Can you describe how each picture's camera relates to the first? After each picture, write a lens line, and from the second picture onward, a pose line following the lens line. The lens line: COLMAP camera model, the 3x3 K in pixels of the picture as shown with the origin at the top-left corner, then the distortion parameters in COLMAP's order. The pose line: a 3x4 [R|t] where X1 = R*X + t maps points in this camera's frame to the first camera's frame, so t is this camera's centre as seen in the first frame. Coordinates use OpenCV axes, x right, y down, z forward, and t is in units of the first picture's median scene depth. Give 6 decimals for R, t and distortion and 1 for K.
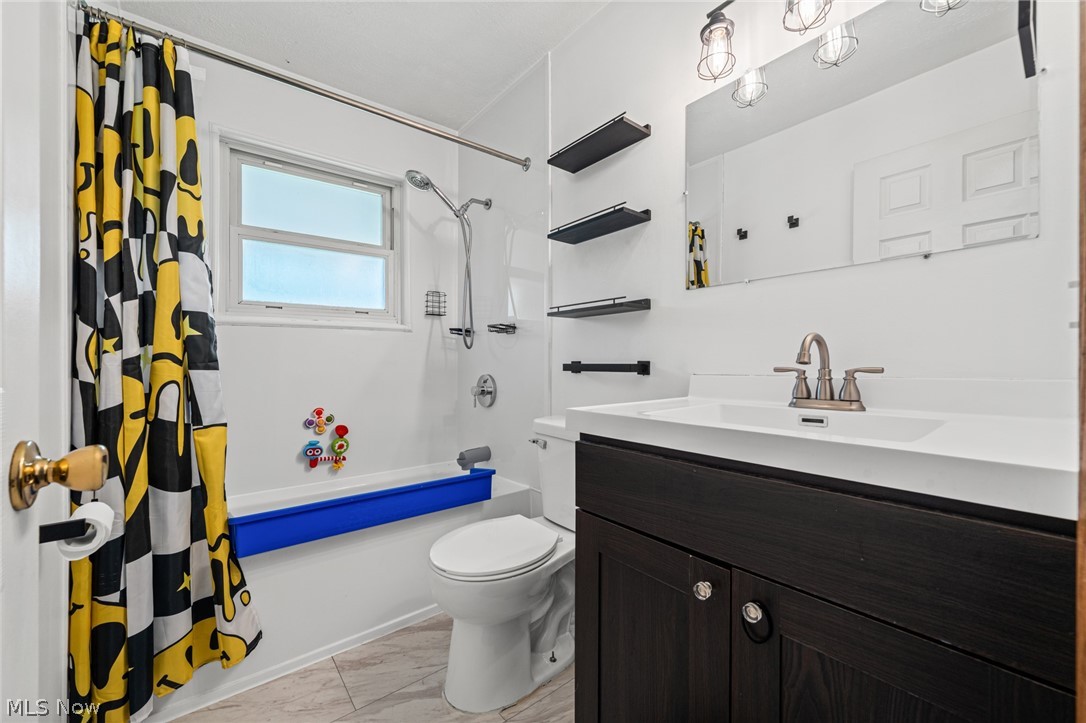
lens RADIAL K [[428.8, 0, 543.3], [0, 428.8, 361.4], [0, 0, 1]] dist [0.002262, 0.000140]
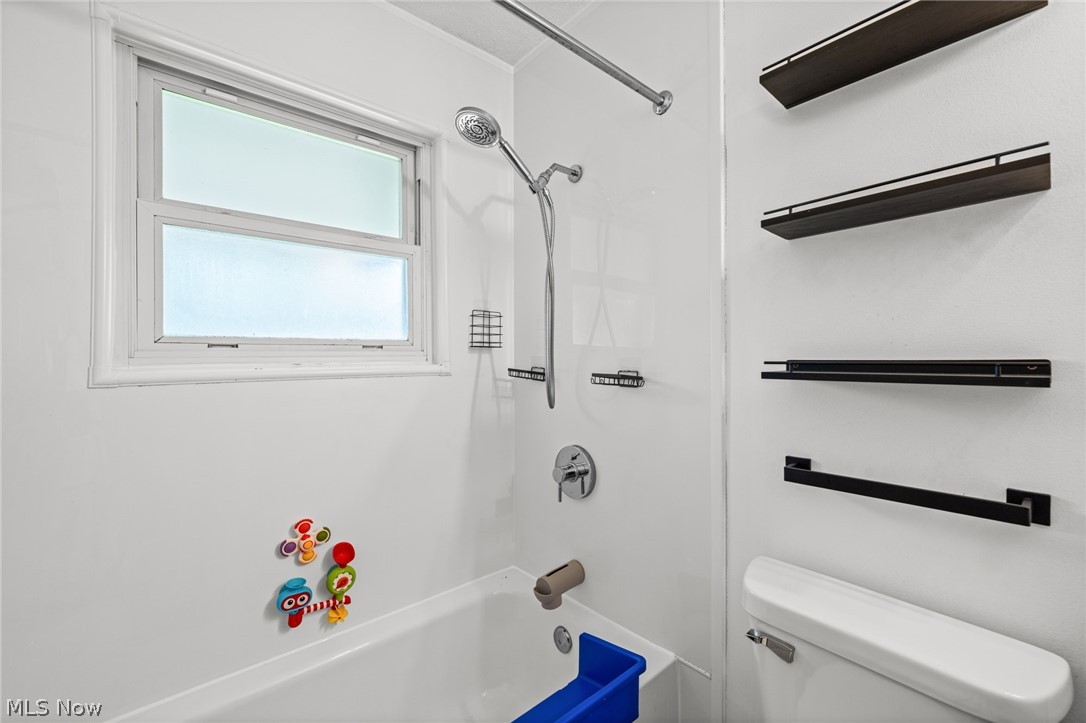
lens RADIAL K [[437.0, 0, 541.6], [0, 437.0, 359.1], [0, 0, 1]] dist [-0.000991, 0.000120]
pose [[0.999092, -0.002159, 0.042561, -0.212827], [0.001988, 0.999990, 0.004079, -0.101273], [-0.042570, -0.003990, 0.999086, 0.373355]]
